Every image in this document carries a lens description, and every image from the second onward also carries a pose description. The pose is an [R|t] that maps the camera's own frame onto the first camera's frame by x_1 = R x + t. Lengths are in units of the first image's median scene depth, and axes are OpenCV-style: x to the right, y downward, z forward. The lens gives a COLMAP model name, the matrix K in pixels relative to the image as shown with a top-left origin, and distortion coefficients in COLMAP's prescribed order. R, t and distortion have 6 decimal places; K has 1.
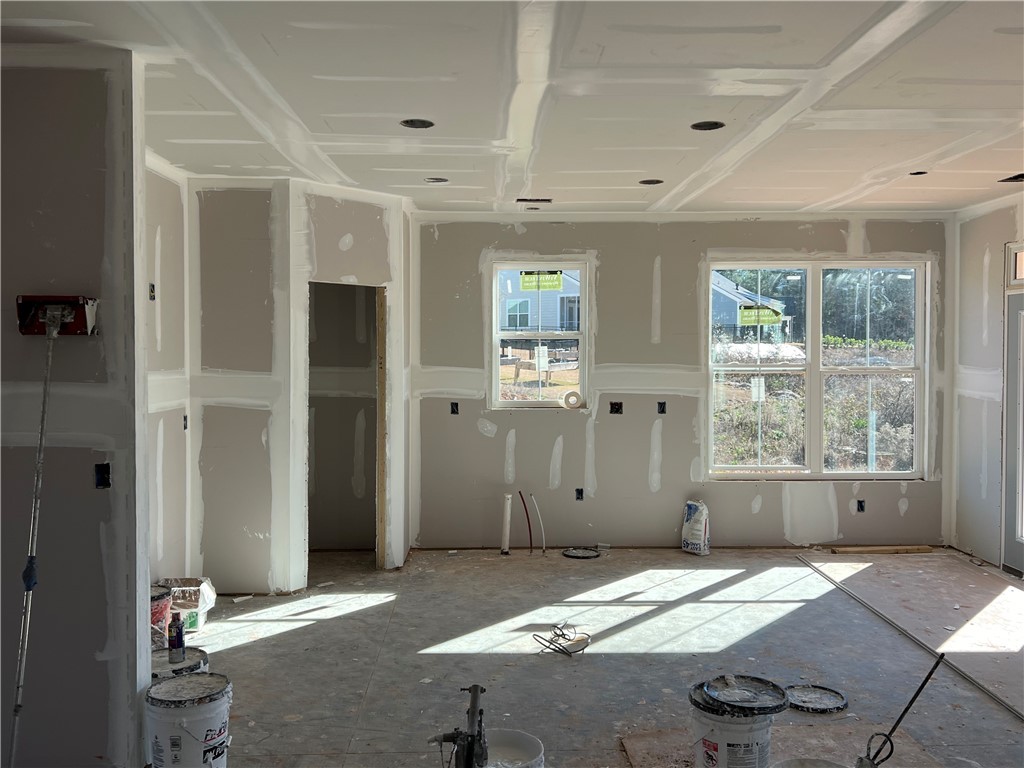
lens RADIAL K [[899.4, 0, 510.3], [0, 899.4, 363.8], [0, 0, 1]] dist [0.095012, -0.121148]
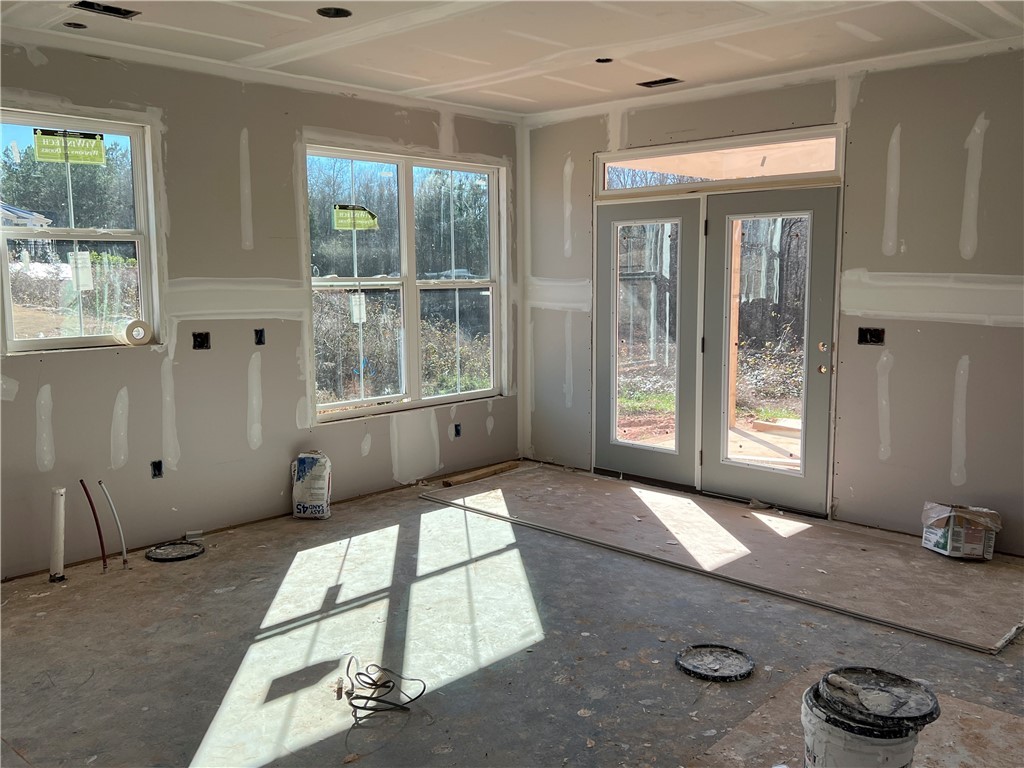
lens RADIAL K [[899.4, 0, 518.0], [0, 899.4, 371.6], [0, 0, 1]] dist [0.095012, -0.121148]
pose [[0.699524, -0.083153, 0.709754, -0.218404], [0.015824, 0.994766, 0.100948, 0.004797], [-0.714433, -0.059384, 0.697179, 0.321456]]
